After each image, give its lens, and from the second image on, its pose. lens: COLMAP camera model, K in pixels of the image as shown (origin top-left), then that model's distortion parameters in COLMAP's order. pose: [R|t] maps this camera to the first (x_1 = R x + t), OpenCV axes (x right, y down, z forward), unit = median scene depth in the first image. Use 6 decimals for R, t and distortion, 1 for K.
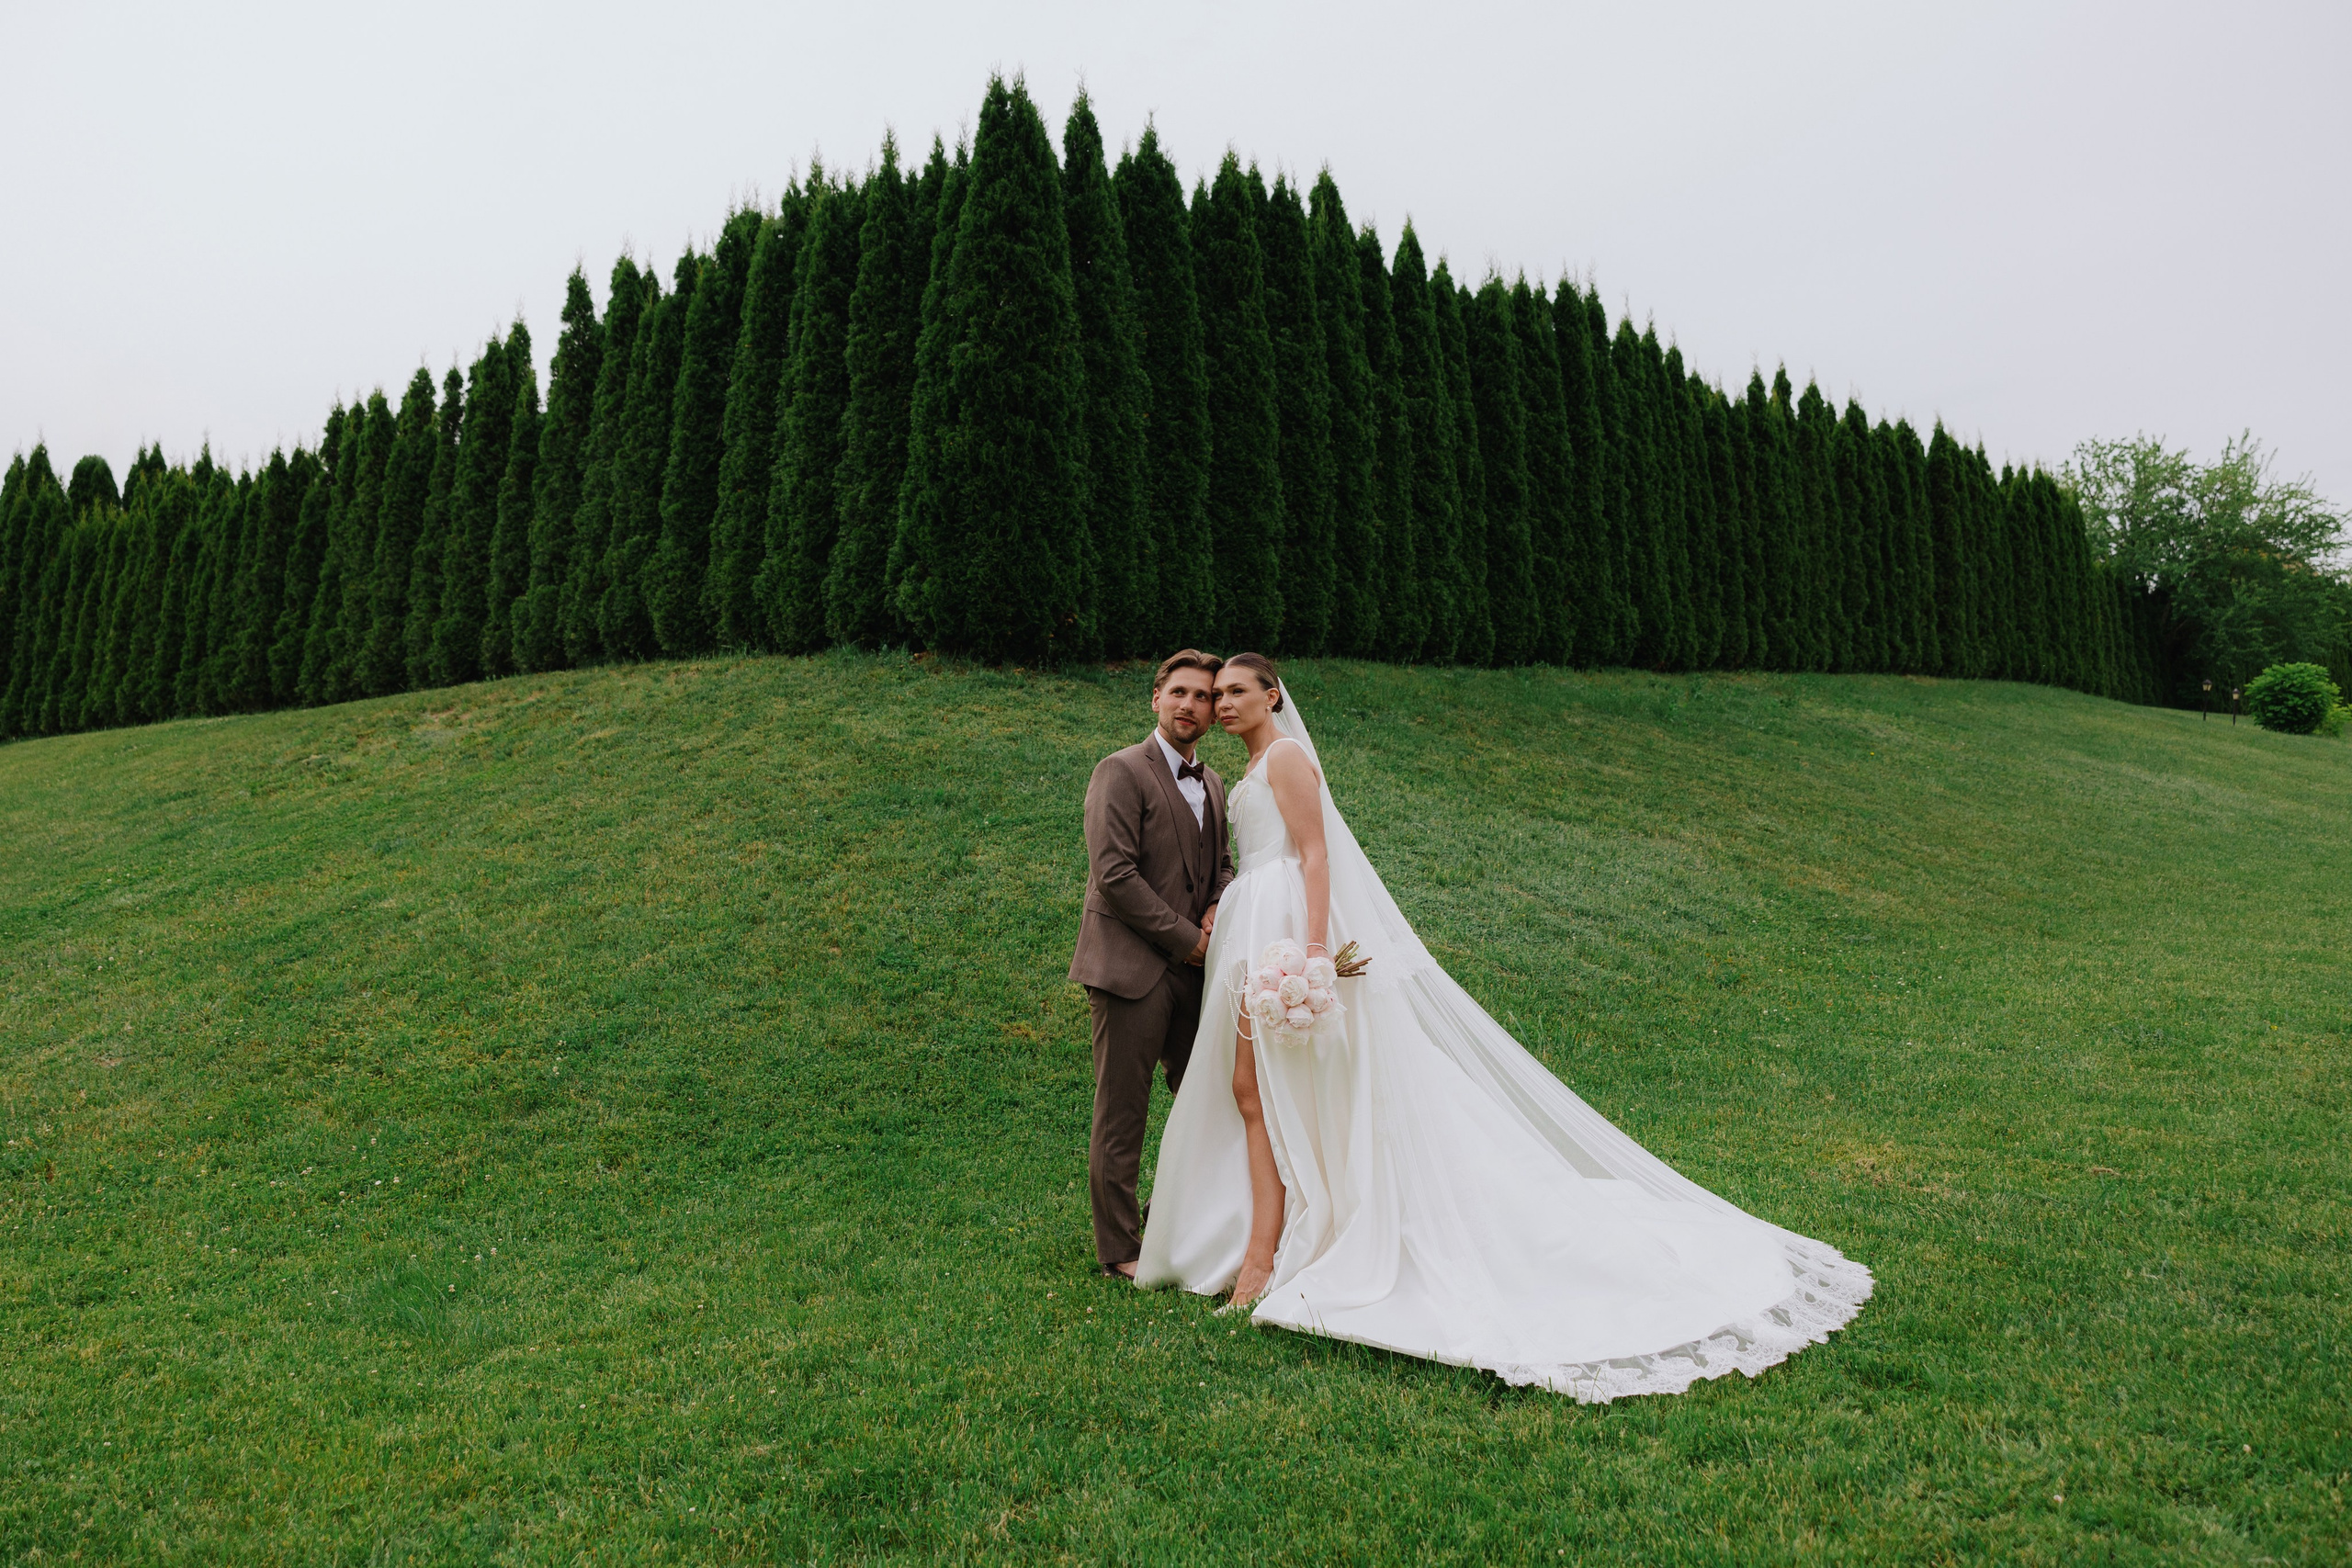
lens RADIAL K [[1855.8, 0, 1172.2], [0, 1855.8, 794.7], [0, 0, 1]] dist [-0.005480, 0.033920]
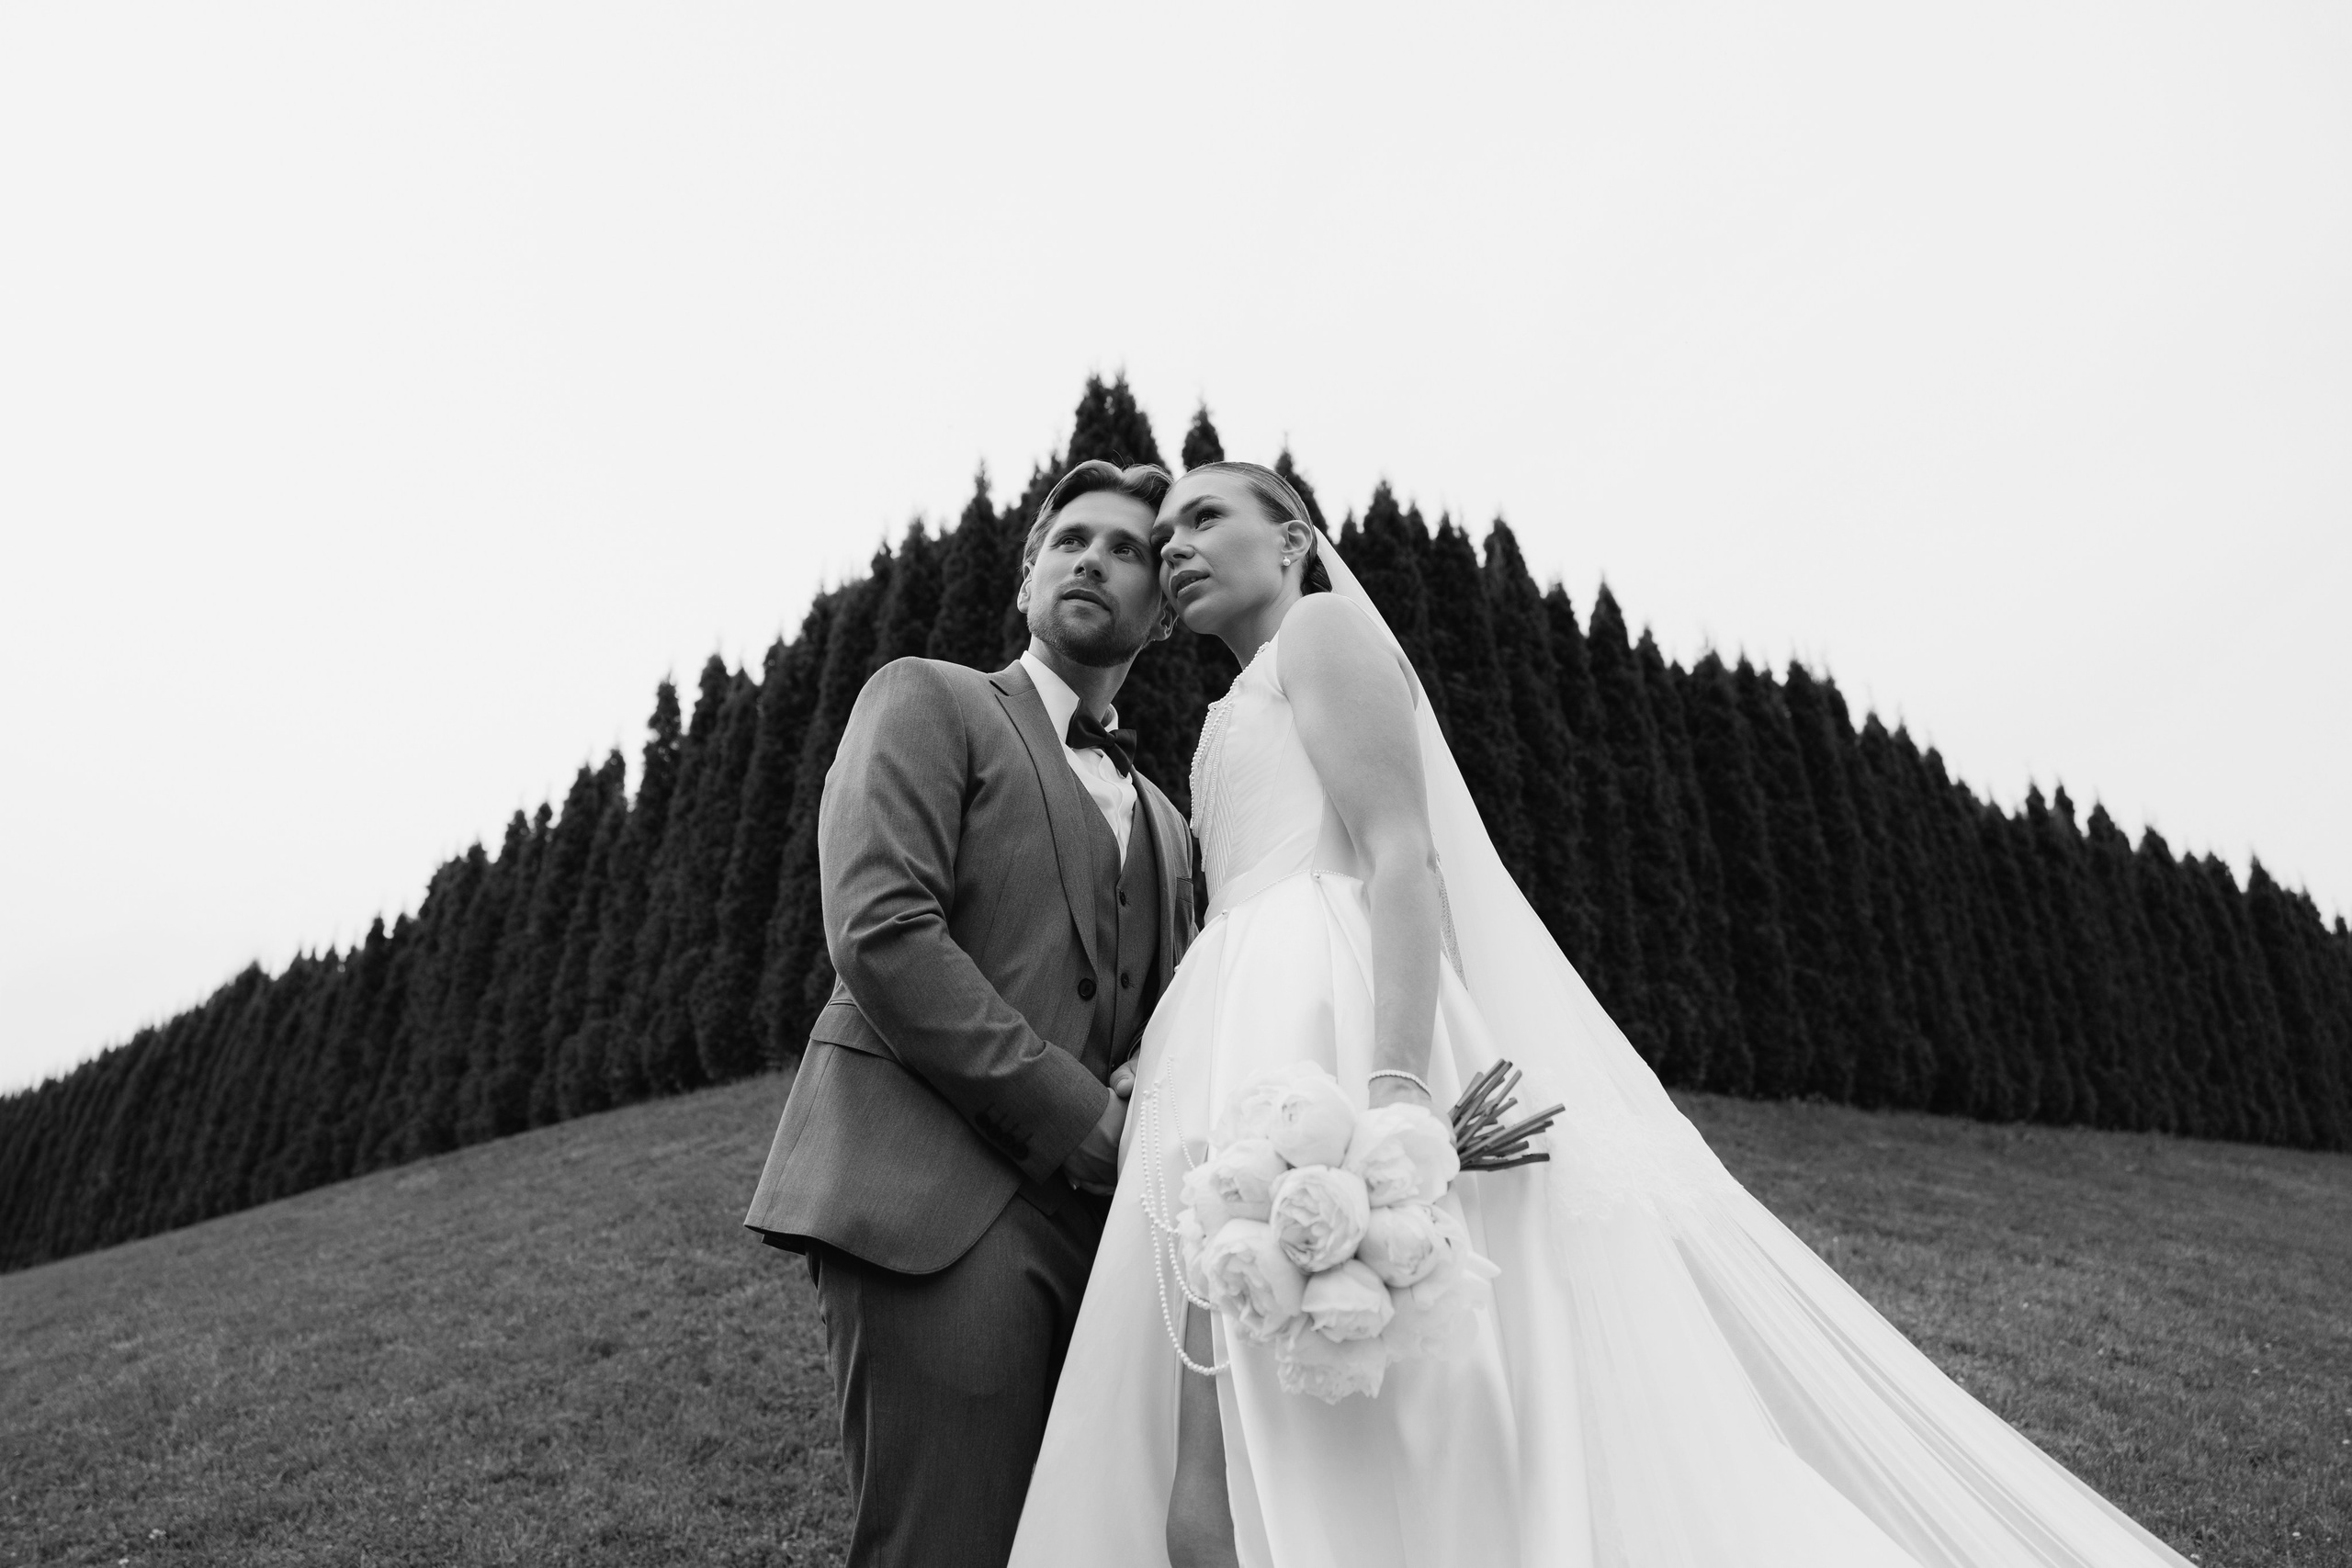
lens RADIAL K [[1855.8, 0, 1168.3], [0, 1855.8, 792.0], [0, 0, 1]] dist [-0.005480, 0.033920]
pose [[0.992567, -0.040335, -0.114820, 0.024062], [0.004886, 0.955925, -0.293569, 0.040290], [0.121601, 0.290826, 0.949017, 0.204316]]
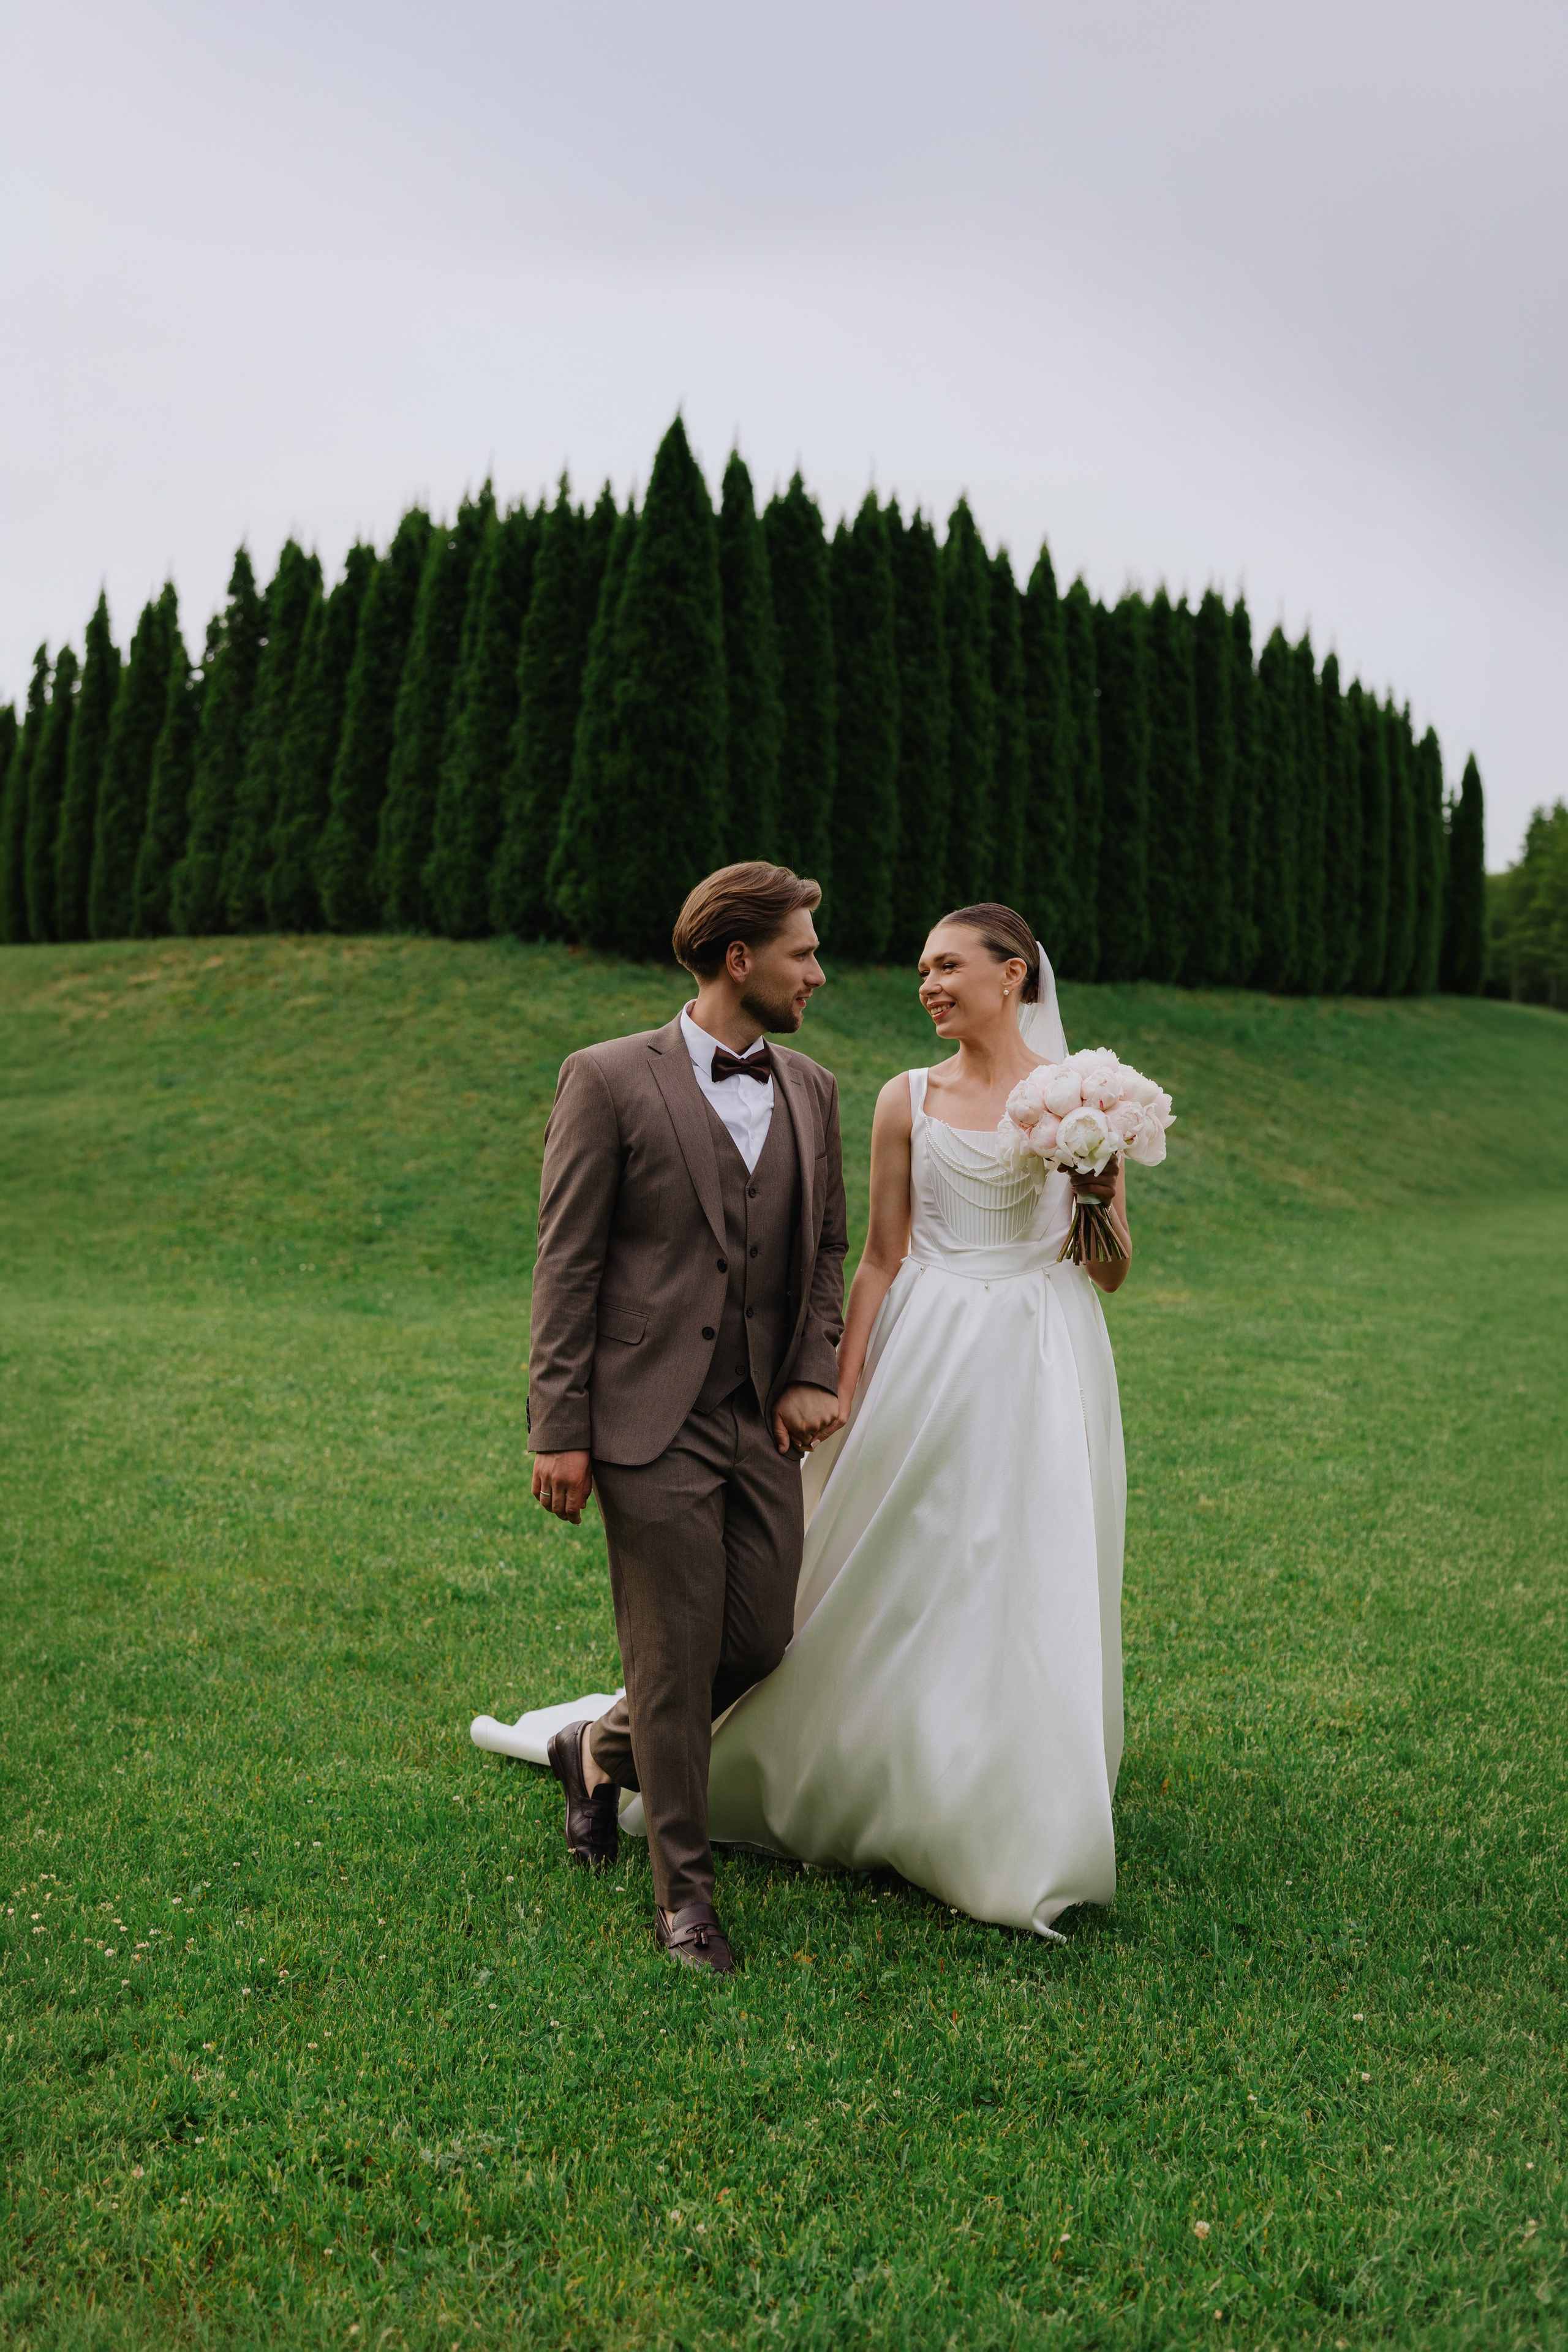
lens RADIAL K [[2621.2, 0, 744.3], [0, 2621.2, 1411.8], [0, 0, 1]] dist [-0.007028, 0.000000]
pose [[0.998134, 0.060451, -0.008637, 0.002785], [-0.059072, 0.991688, 0.114307, 0.016041], [0.015475, -0.113584, 0.993408, -0.550398]]
